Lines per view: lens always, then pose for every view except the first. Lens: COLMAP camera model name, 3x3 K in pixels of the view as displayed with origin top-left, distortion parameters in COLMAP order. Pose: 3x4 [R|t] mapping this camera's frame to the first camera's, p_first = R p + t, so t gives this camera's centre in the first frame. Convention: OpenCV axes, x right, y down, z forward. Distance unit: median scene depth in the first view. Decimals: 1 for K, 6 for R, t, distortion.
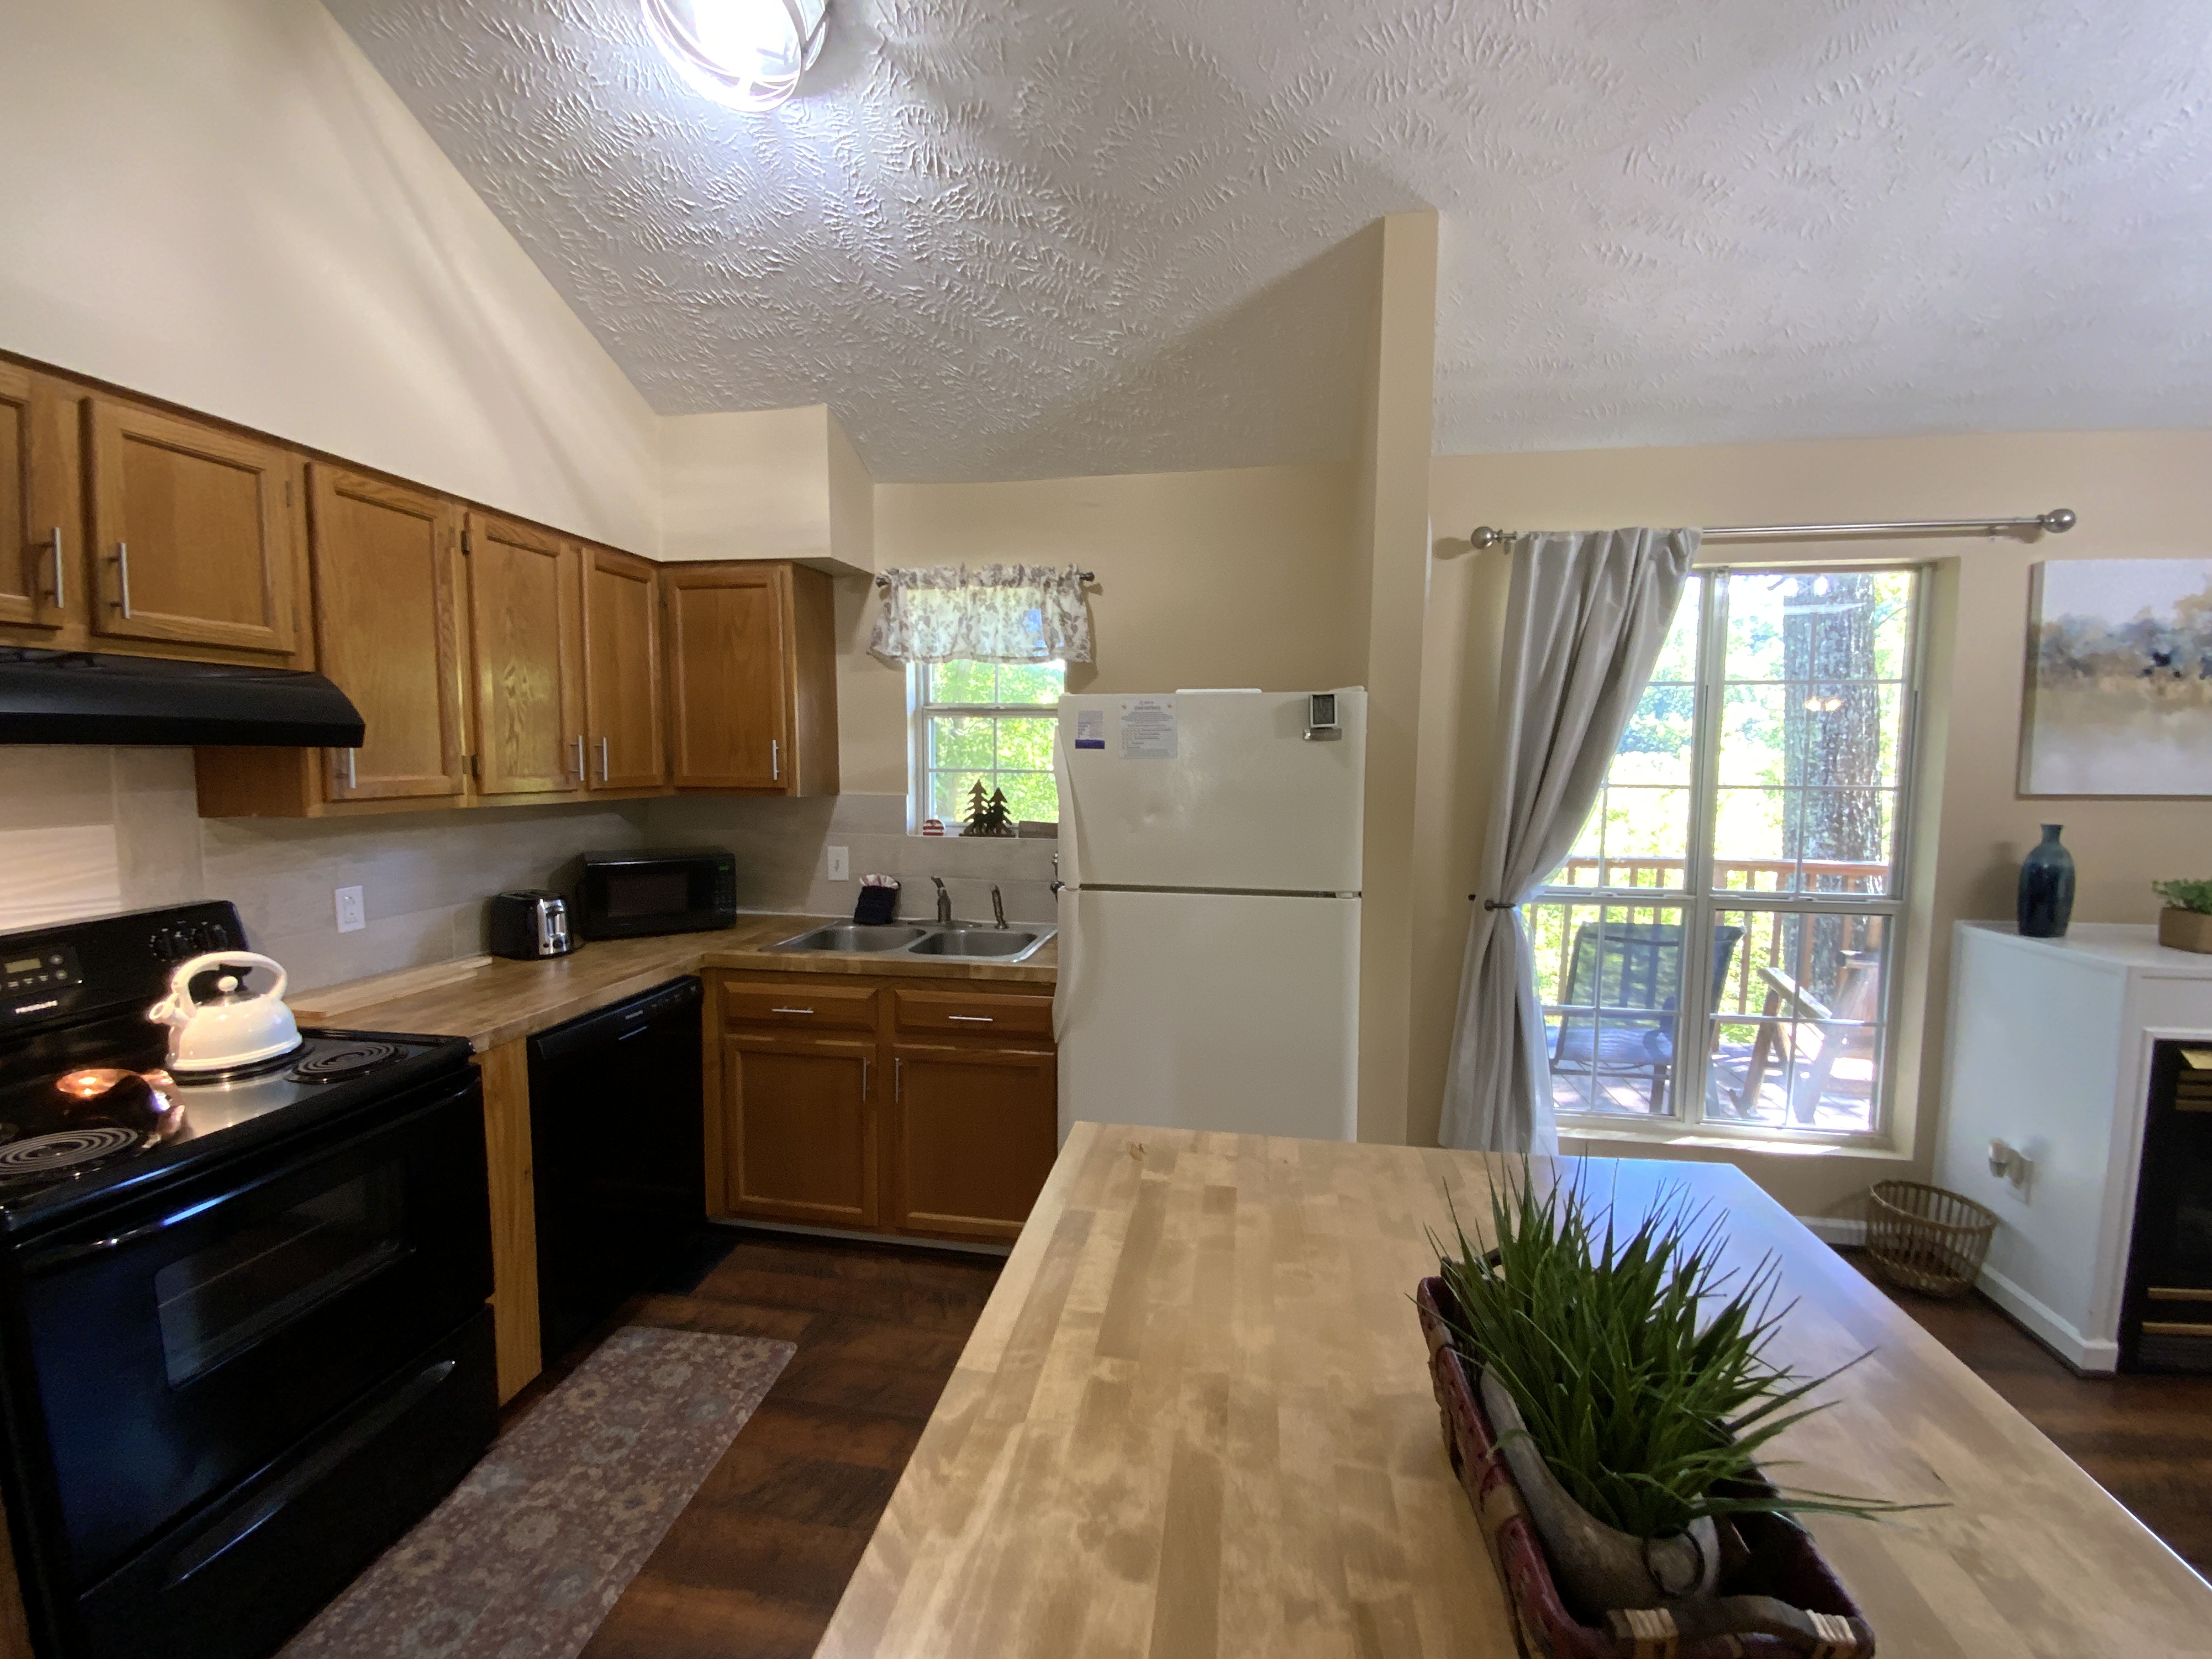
lens RADIAL K [[897.0, 0, 1106.2], [0, 897.0, 826.7], [0, 0, 1]] dist [0.016019, -0.012995]
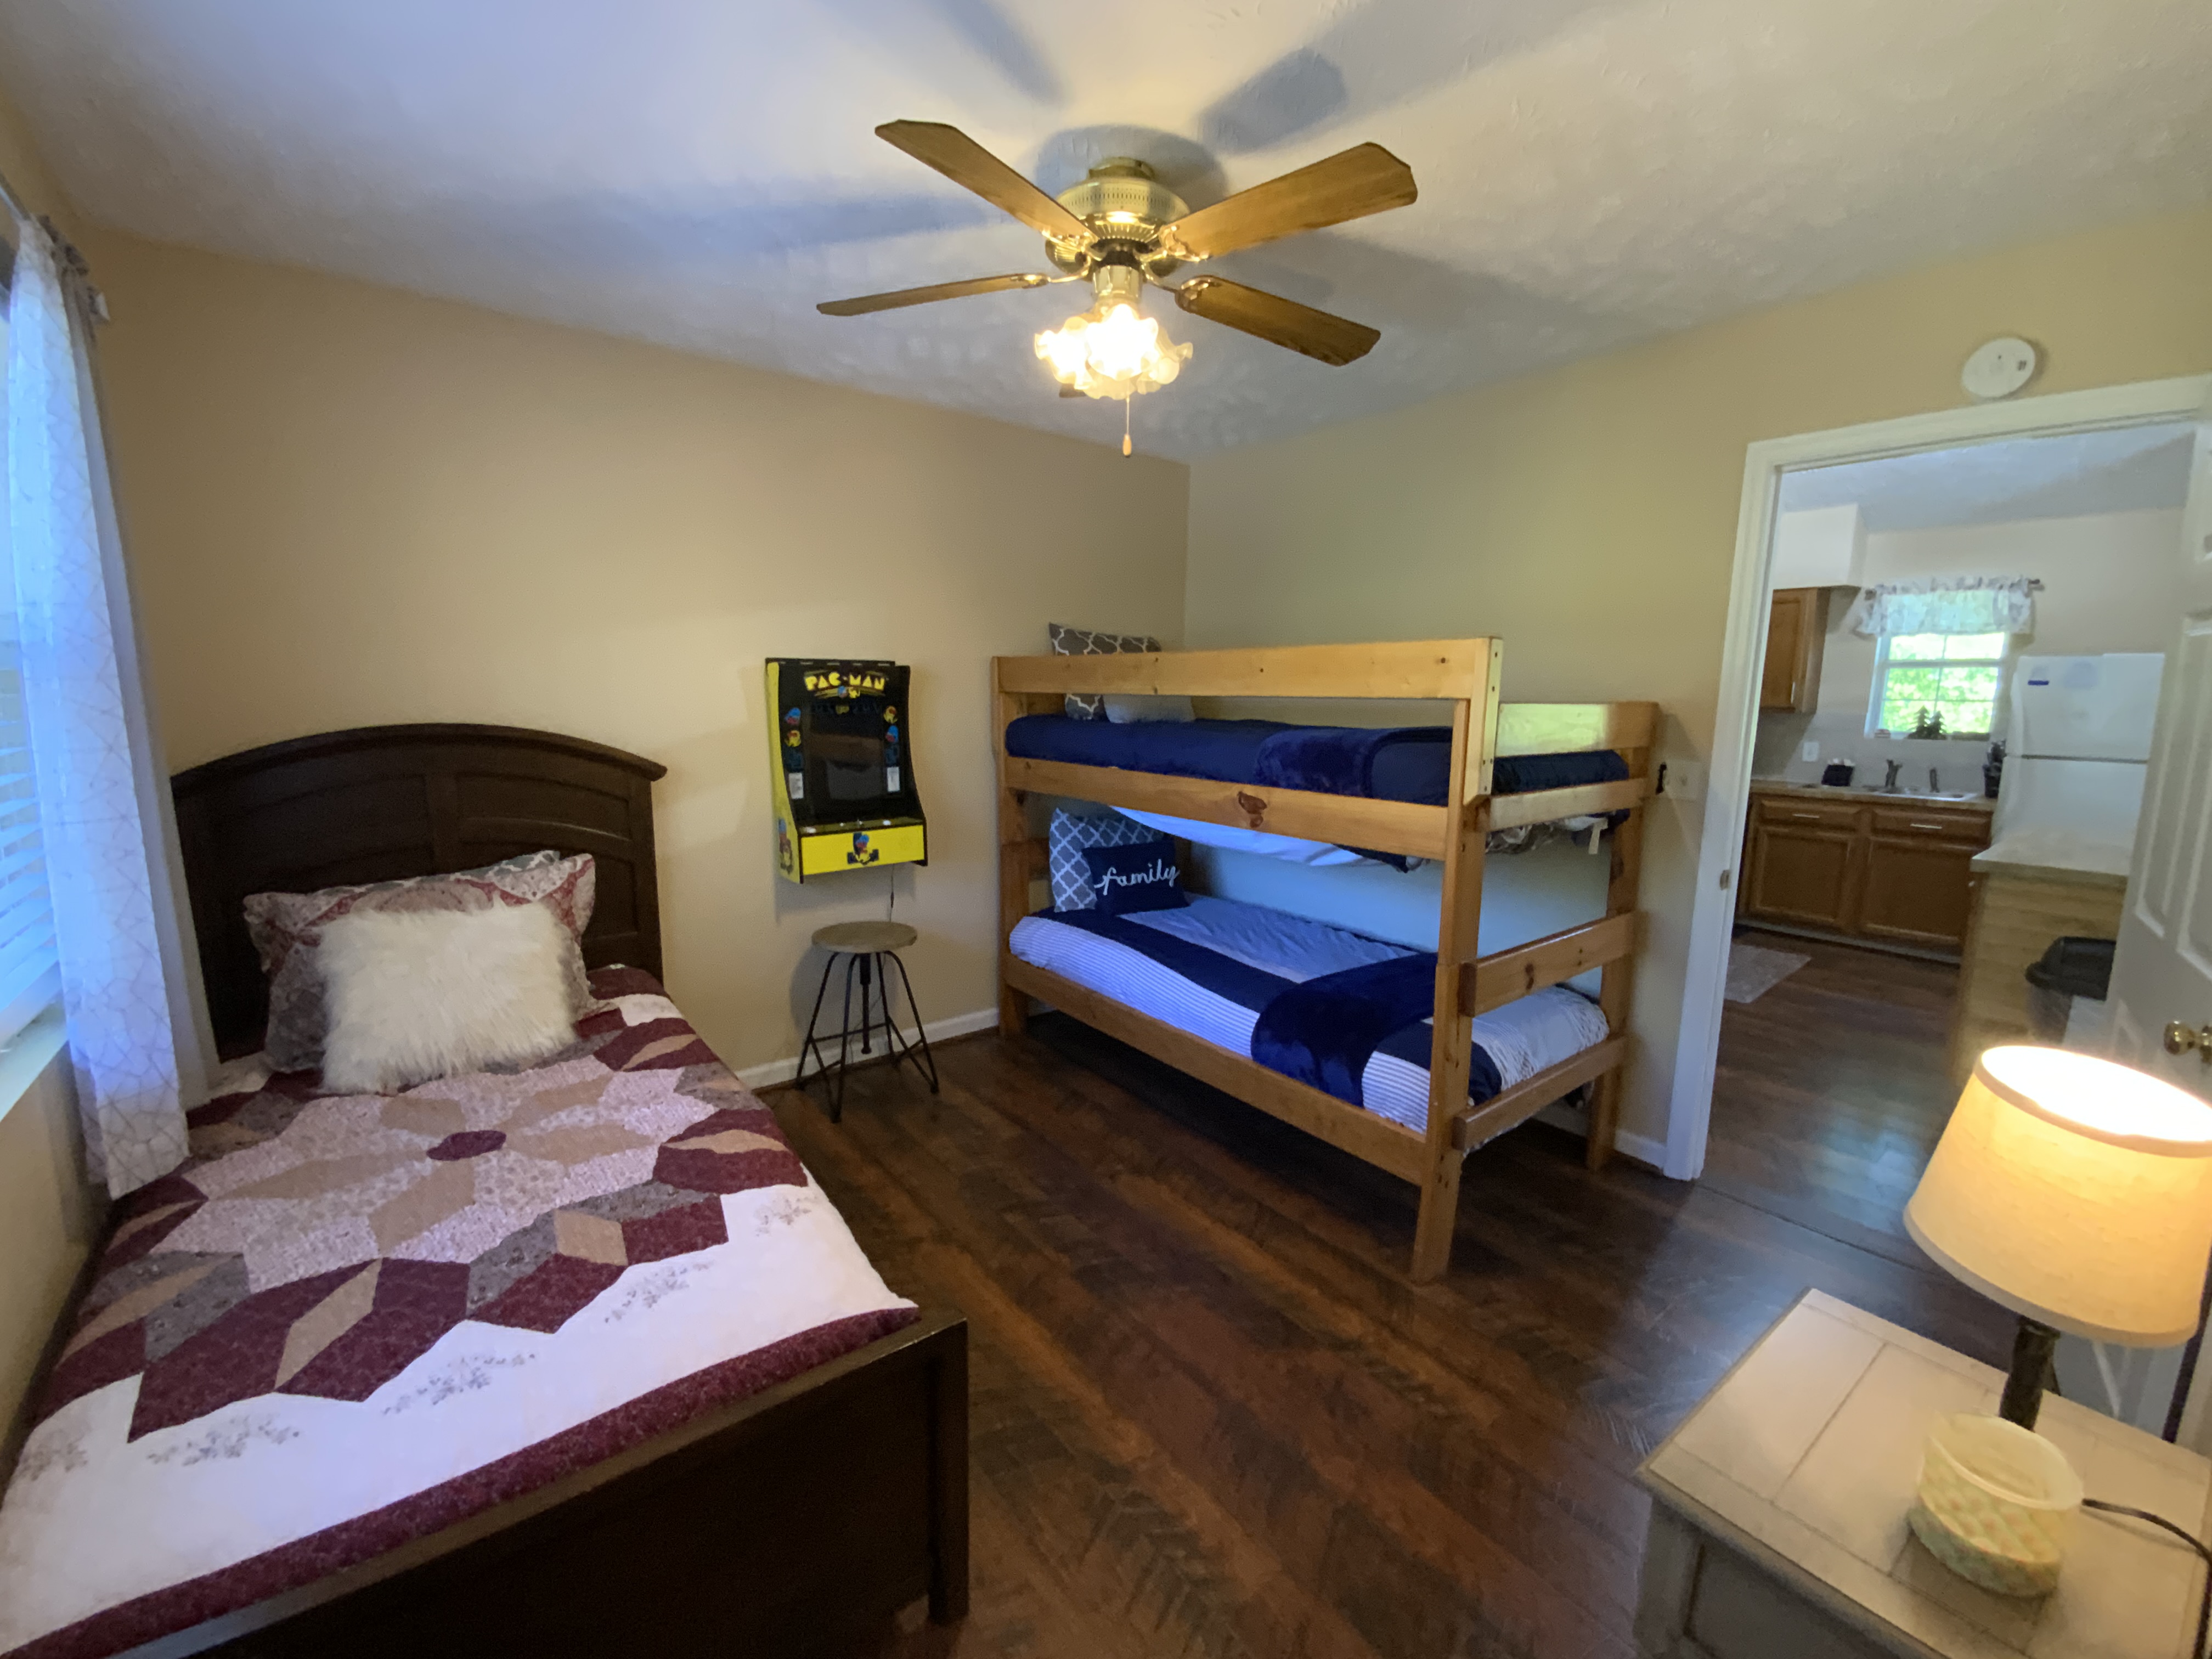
lens RADIAL K [[897.0, 0, 1099.0], [0, 897.0, 821.7], [0, 0, 1]] dist [0.016019, -0.012995]
pose [[0.741039, 0.102146, -0.663647, -0.187270], [-0.067728, 0.994691, 0.077473, 0.177068], [0.668037, -0.012463, 0.744024, -1.653037]]
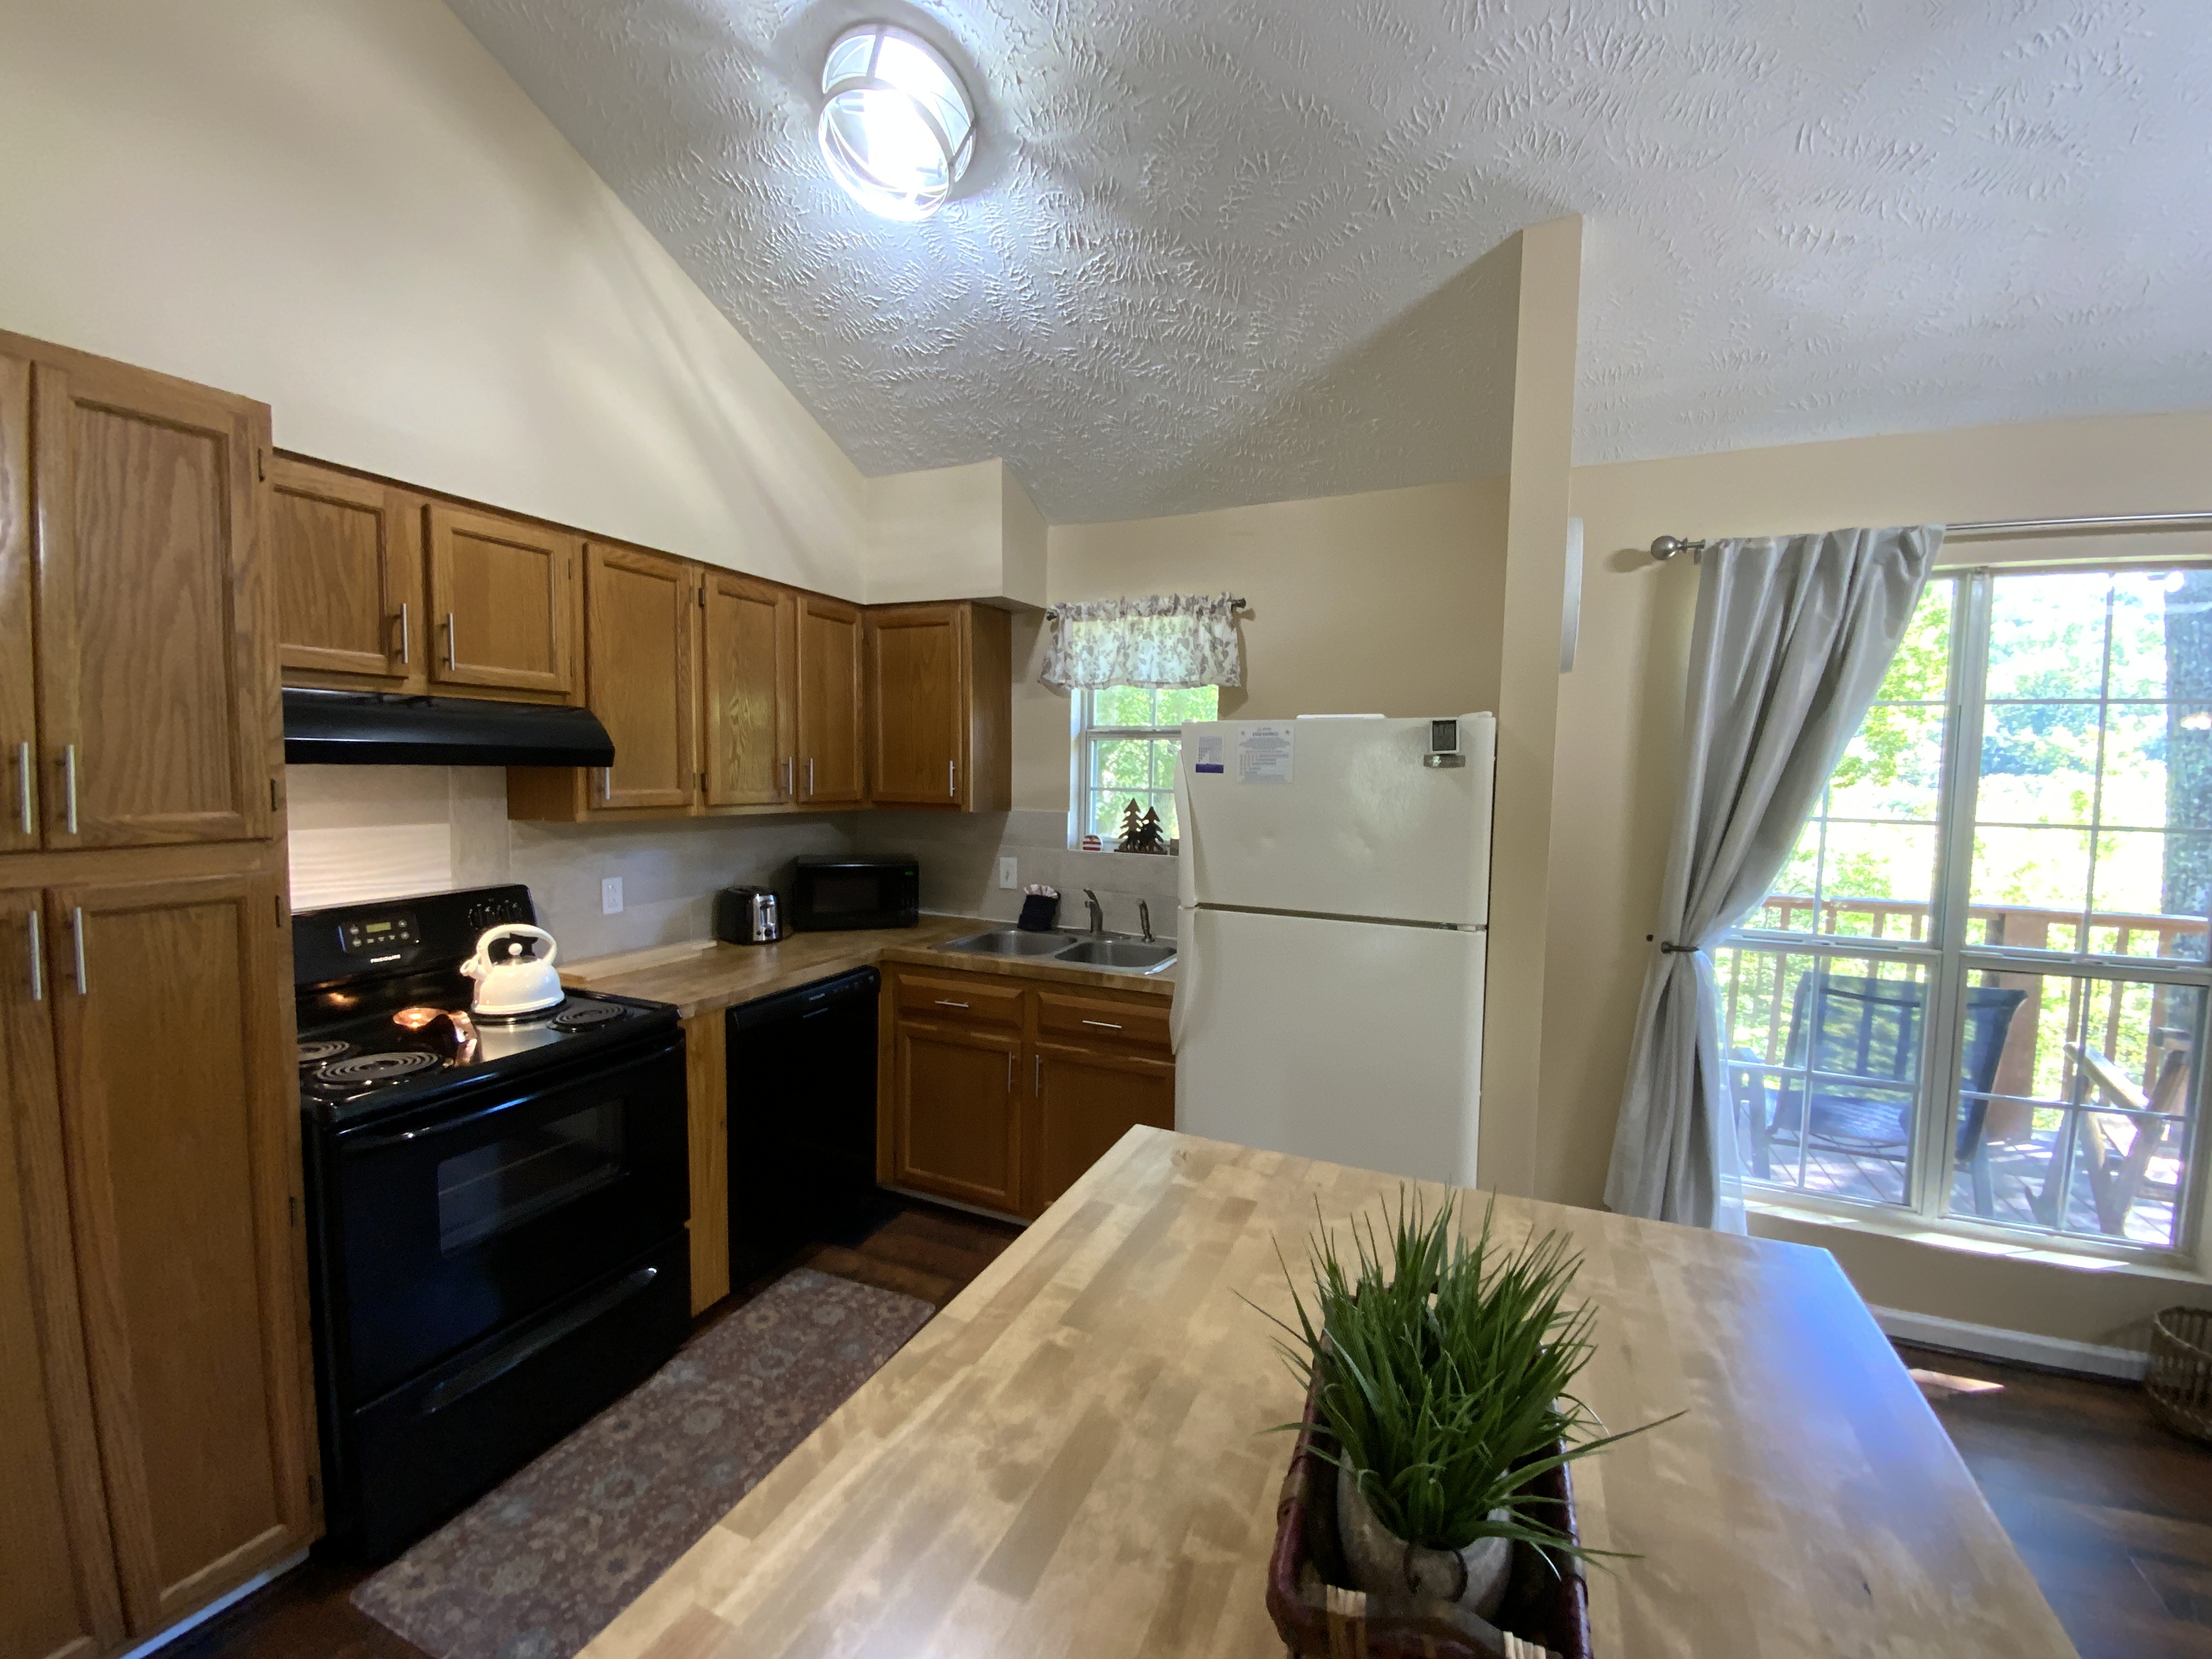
lens RADIAL K [[897.0, 0, 1109.6], [0, 897.0, 827.9], [0, 0, 1]] dist [0.016019, -0.012995]
pose [[0.968690, 0.026725, -0.246832, 0.115654], [-0.030313, 0.999483, -0.010748, -0.008090], [0.246417, 0.017894, 0.968999, -0.032081]]
